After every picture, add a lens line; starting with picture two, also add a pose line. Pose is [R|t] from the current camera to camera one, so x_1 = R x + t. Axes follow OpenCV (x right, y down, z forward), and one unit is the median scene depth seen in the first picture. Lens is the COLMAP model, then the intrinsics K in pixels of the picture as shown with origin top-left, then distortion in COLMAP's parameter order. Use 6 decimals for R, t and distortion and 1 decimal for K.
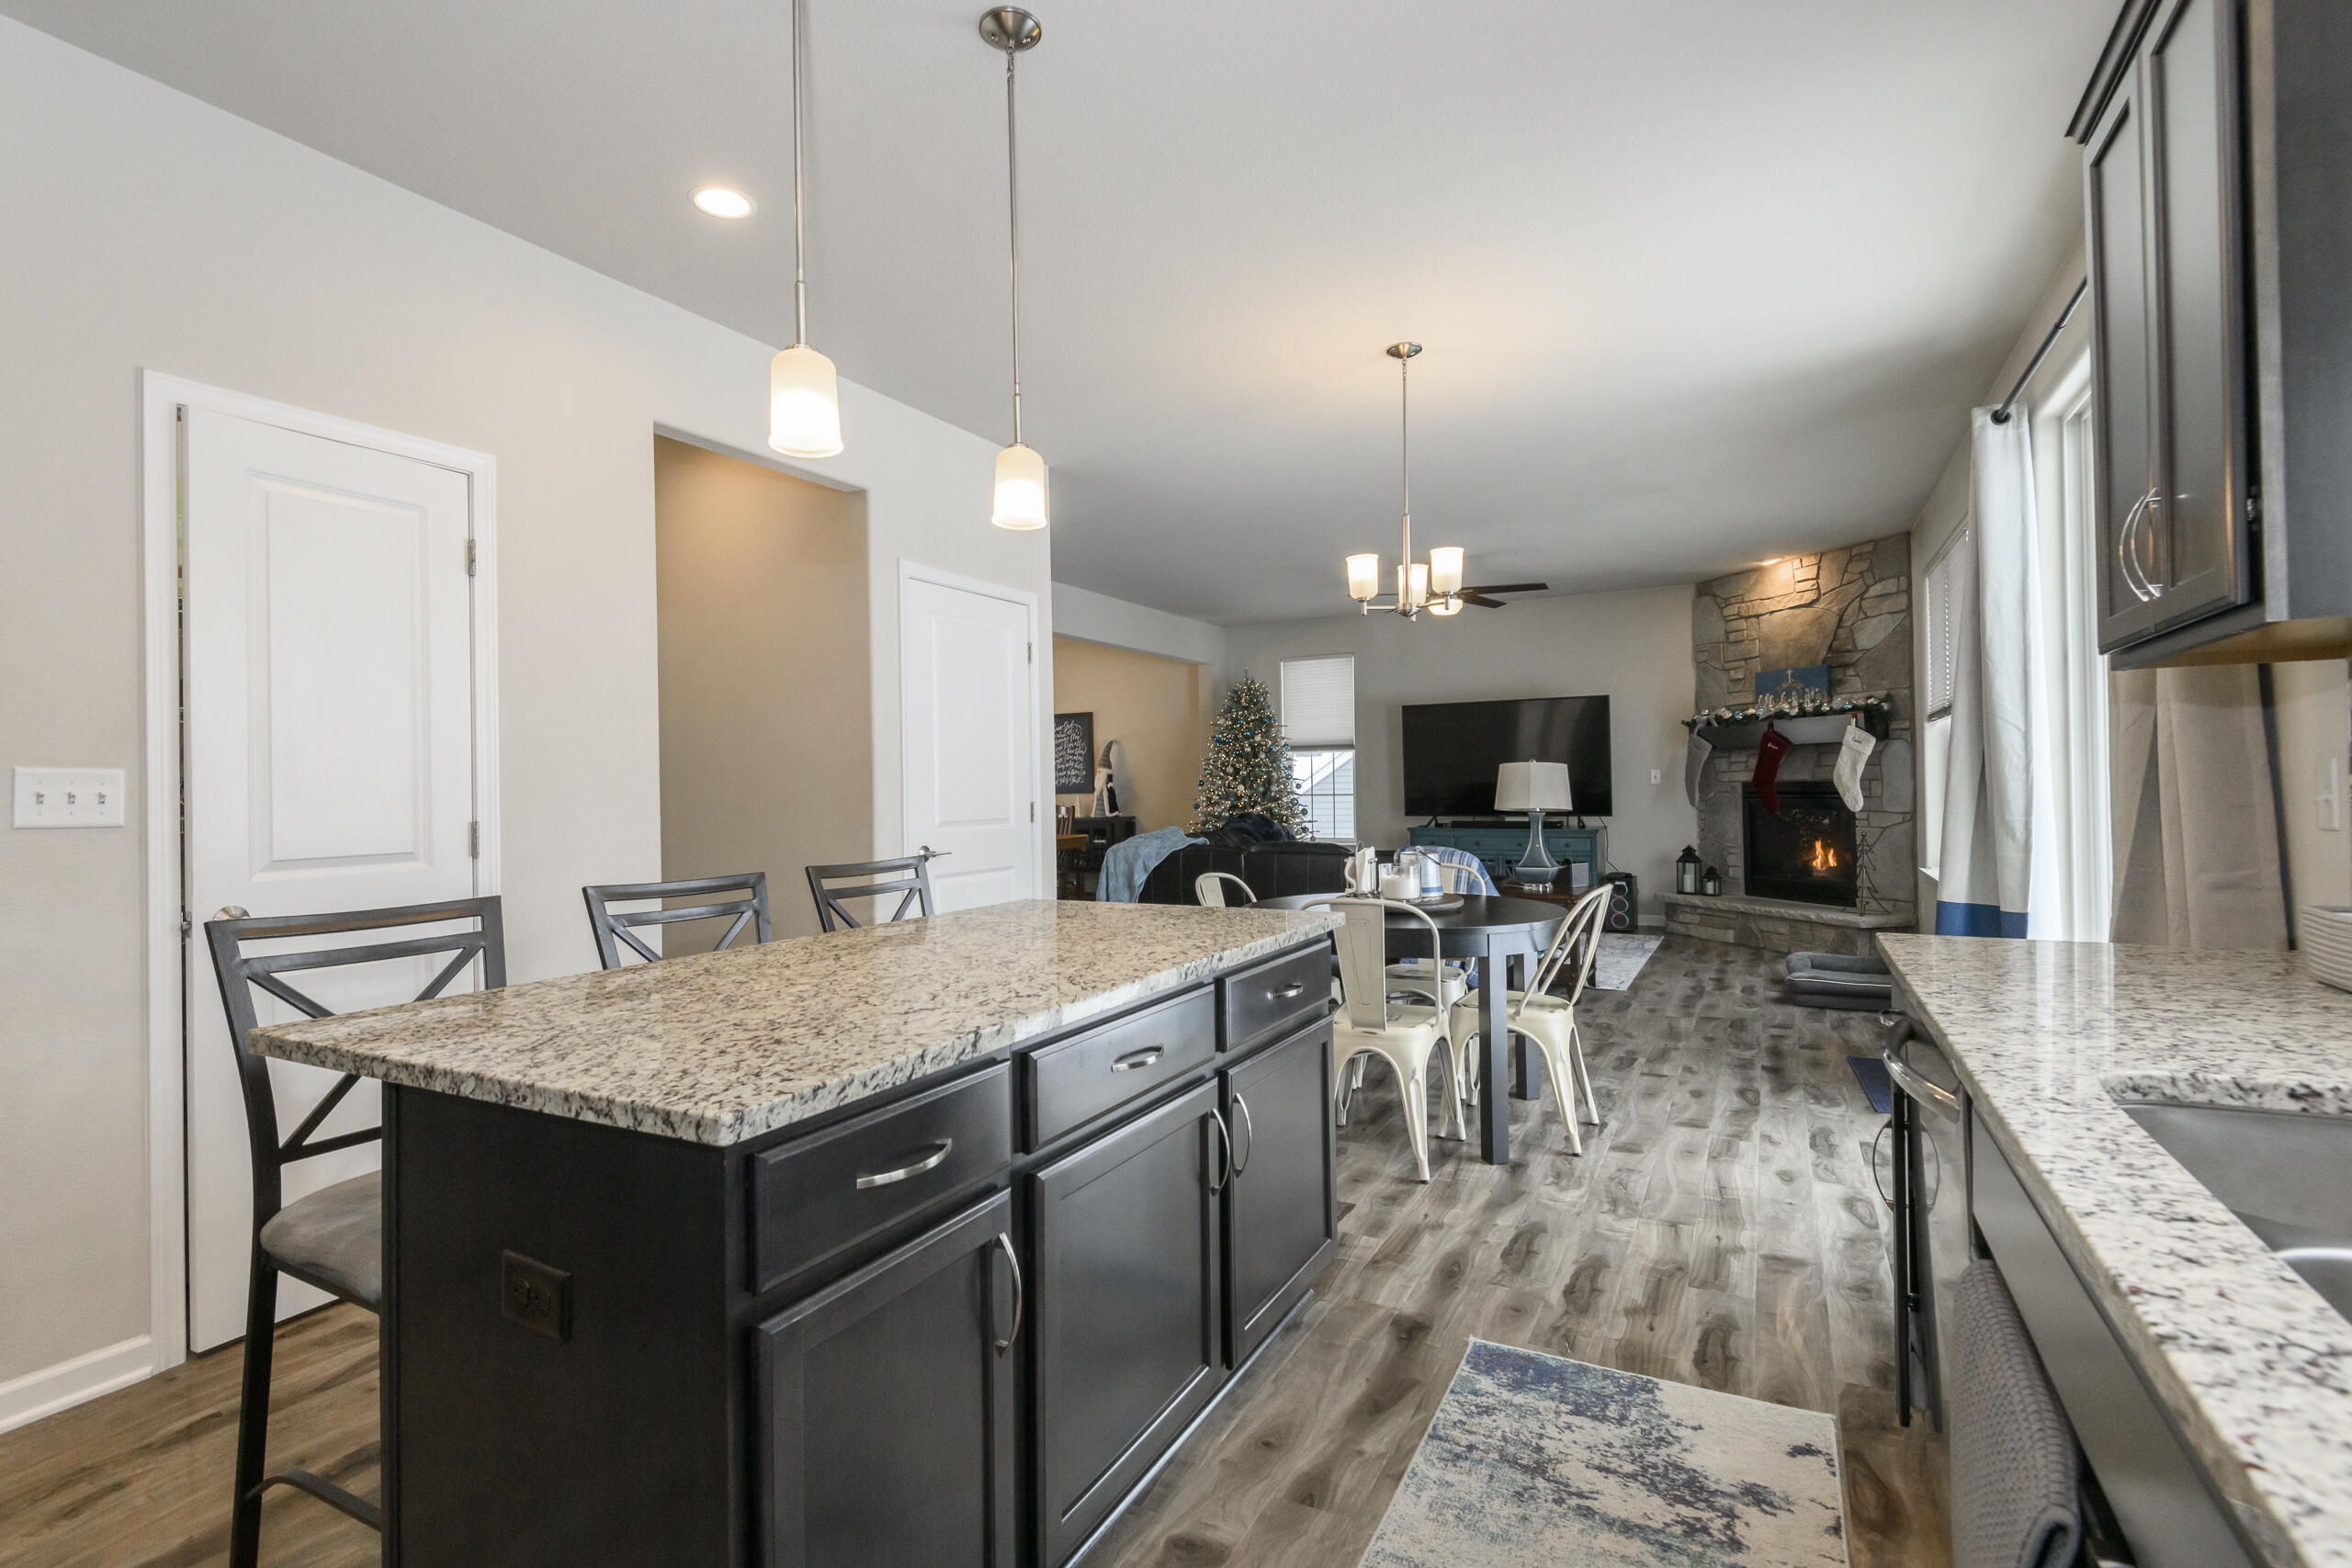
lens RADIAL K [[1095.2, 0, 1176.0], [0, 1095.2, 784.0], [0, 0, 1]] dist [-0.010467, 0.000174]
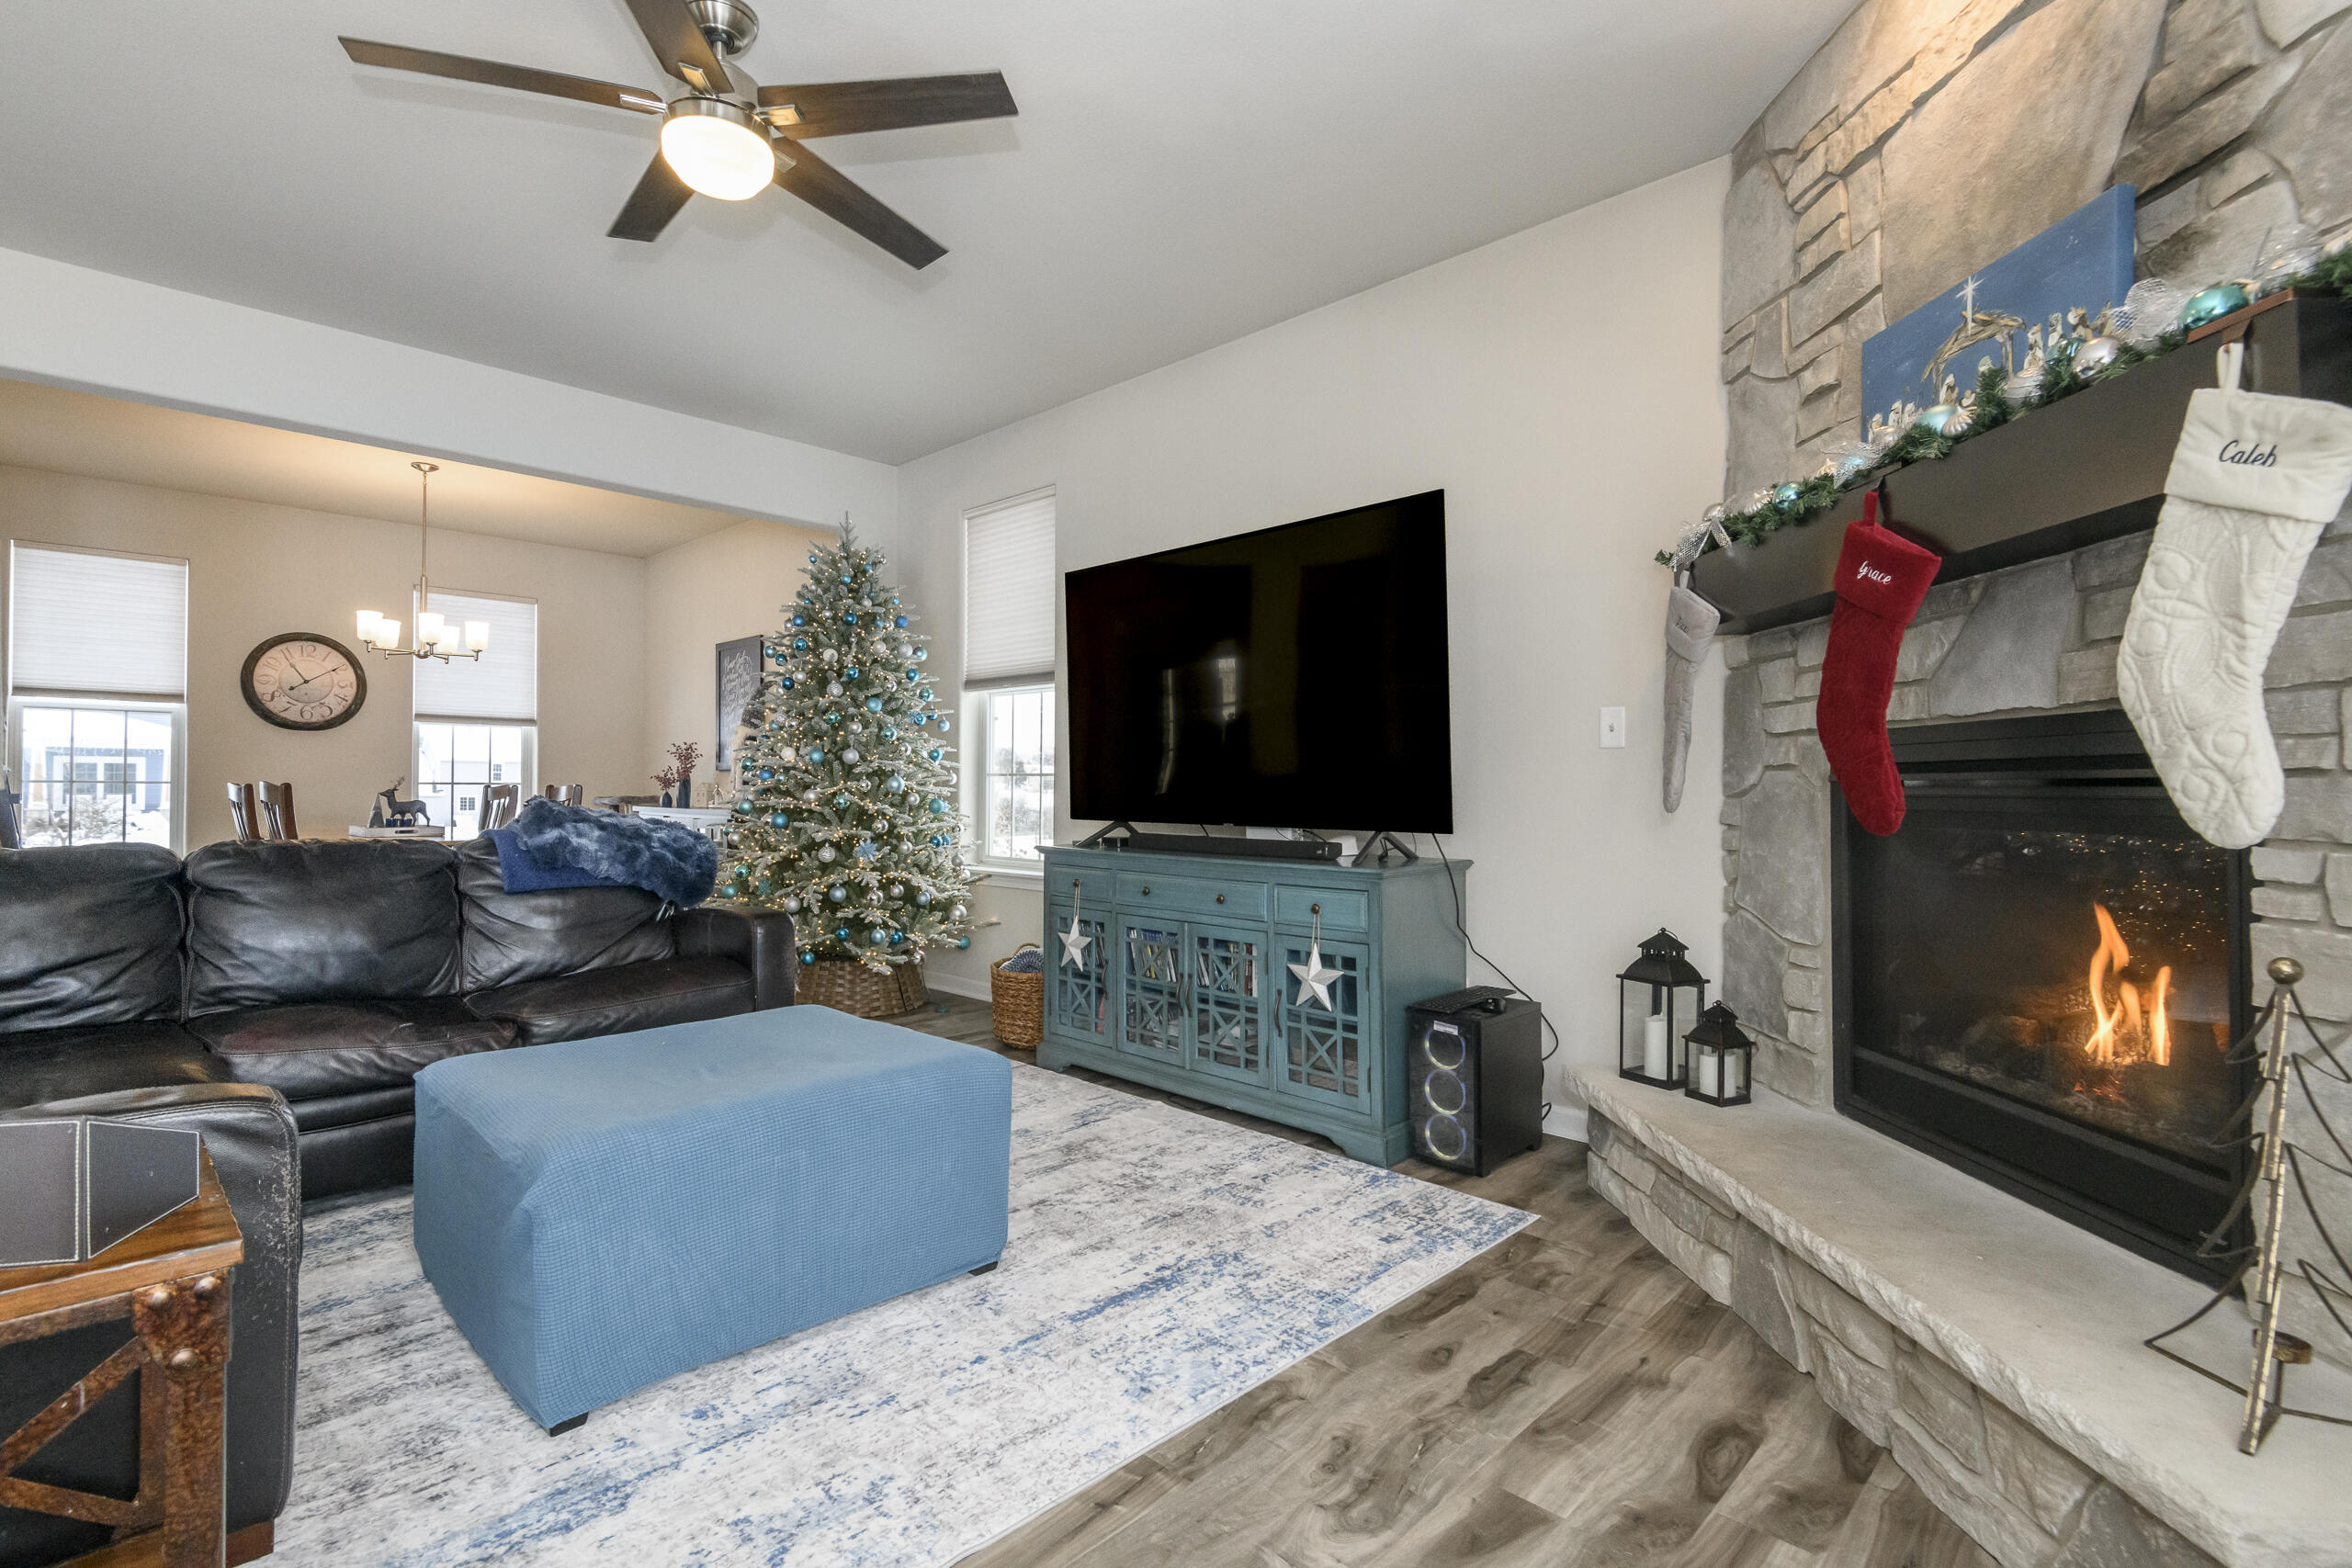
lens RADIAL K [[1095.2, 0, 1176.0], [0, 1095.2, 784.0], [0, 0, 1]] dist [-0.010467, 0.000174]
pose [[0.958271, 0.020059, -0.285158, 0.430923], [-0.020519, 0.999789, 0.001373, 0.015587], [0.285125, 0.004535, 0.958480, 0.660951]]
